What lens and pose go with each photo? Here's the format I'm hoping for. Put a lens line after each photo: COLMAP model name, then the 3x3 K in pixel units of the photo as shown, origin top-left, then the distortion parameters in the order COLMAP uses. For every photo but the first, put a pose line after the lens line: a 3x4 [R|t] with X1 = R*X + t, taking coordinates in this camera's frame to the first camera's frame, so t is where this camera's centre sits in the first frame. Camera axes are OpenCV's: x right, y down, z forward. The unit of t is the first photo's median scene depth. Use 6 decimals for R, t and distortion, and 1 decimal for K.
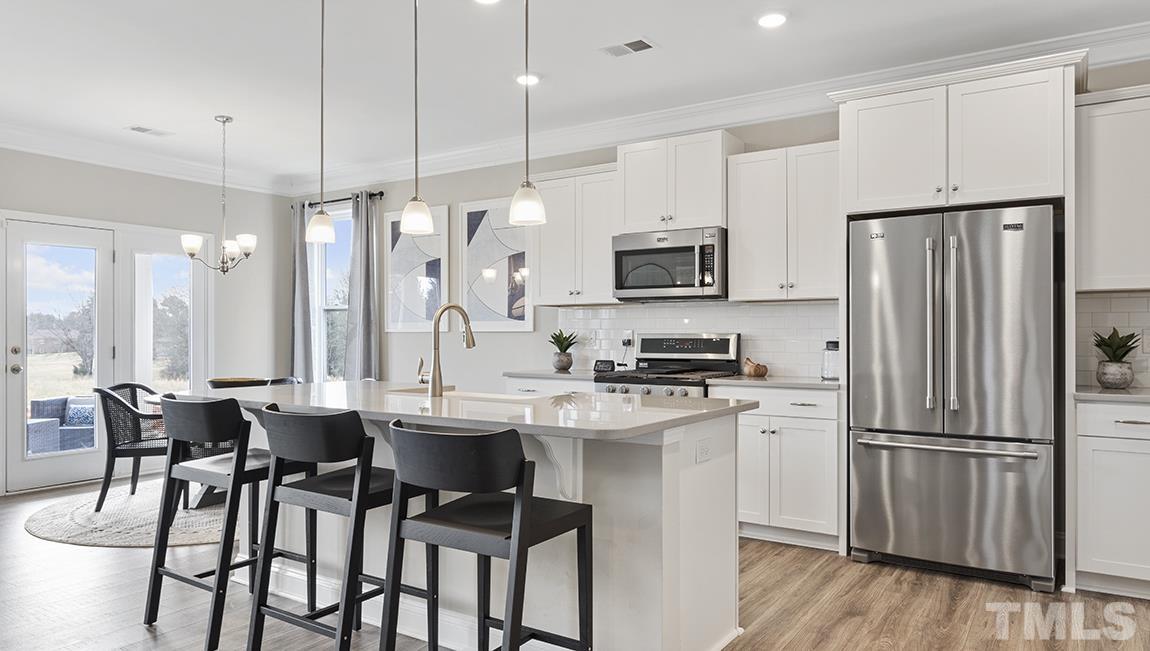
lens RADIAL K [[771.5, 0, 583.4], [0, 771.5, 323.8], [0, 0, 1]] dist [-0.004871, -0.000314]
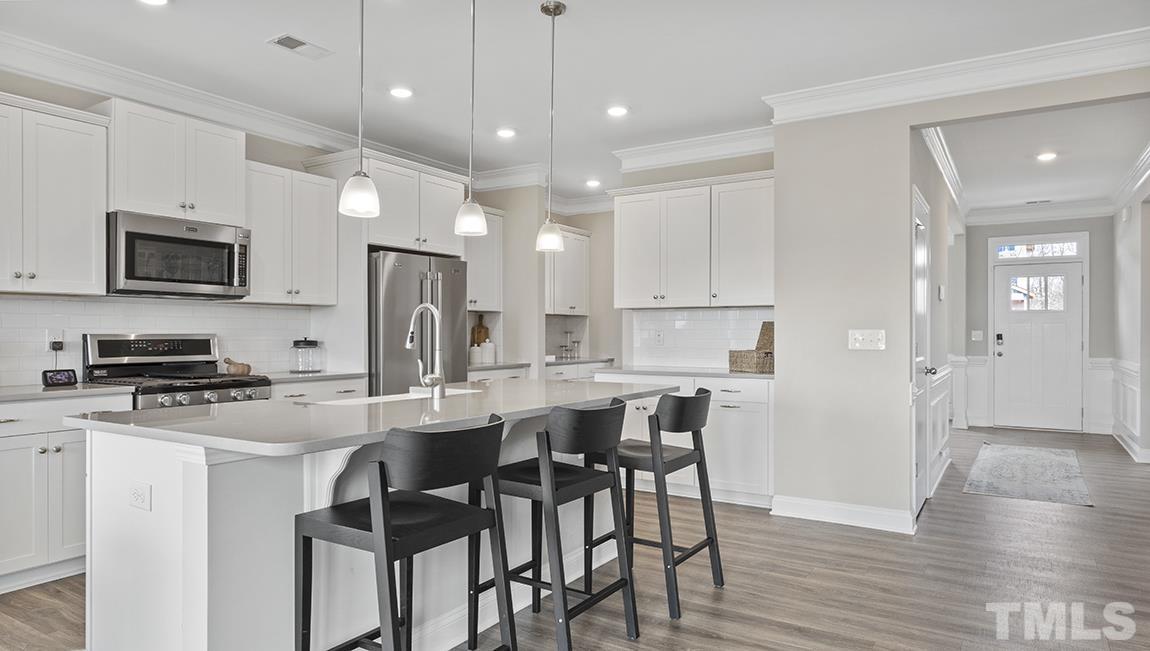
lens RADIAL K [[725.4, 0, 589.9], [0, 725.4, 321.9], [0, 0, 1]] dist [-0.000720, -0.000673]
pose [[-0.062770, 0.016269, 0.997895, -0.717310], [-0.016651, 0.999711, -0.017346, 0.004775], [-0.997889, -0.017705, -0.062481, 0.545811]]
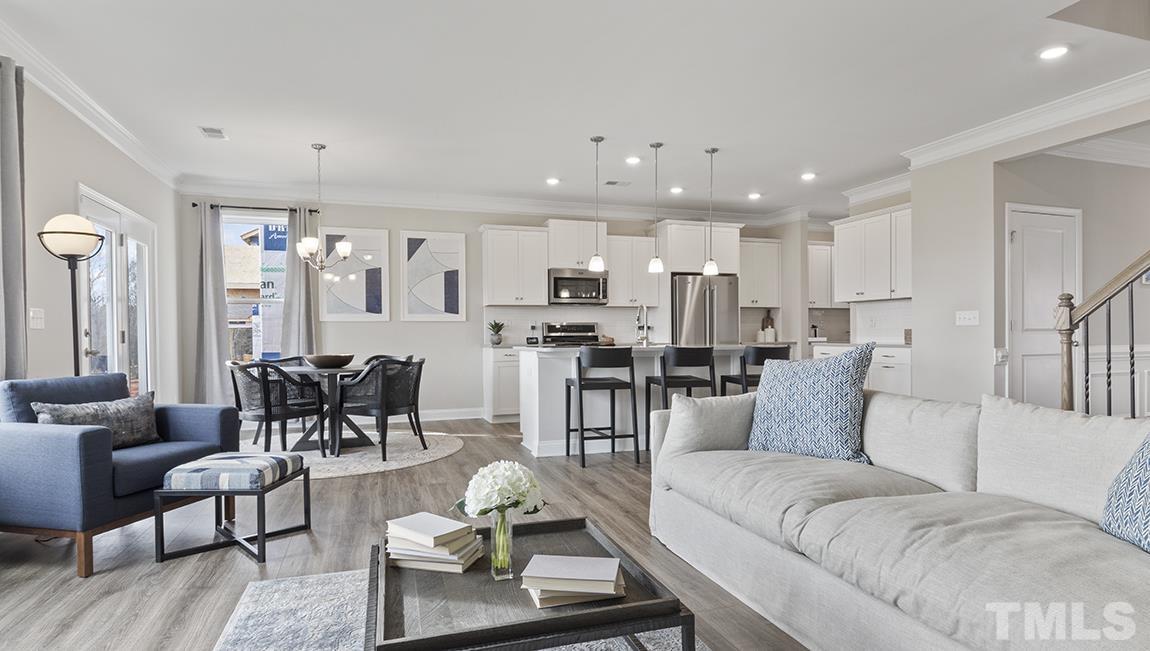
lens RADIAL K [[643.8, 0, 548.5], [0, 643.8, 338.5], [0, 0, 1]] dist [0.000652, 0.000541]
pose [[0.609695, -0.006966, 0.792606, -1.145731], [-0.007939, 0.999858, 0.014894, 0.028254], [-0.792596, -0.015373, 0.609553, 0.070755]]
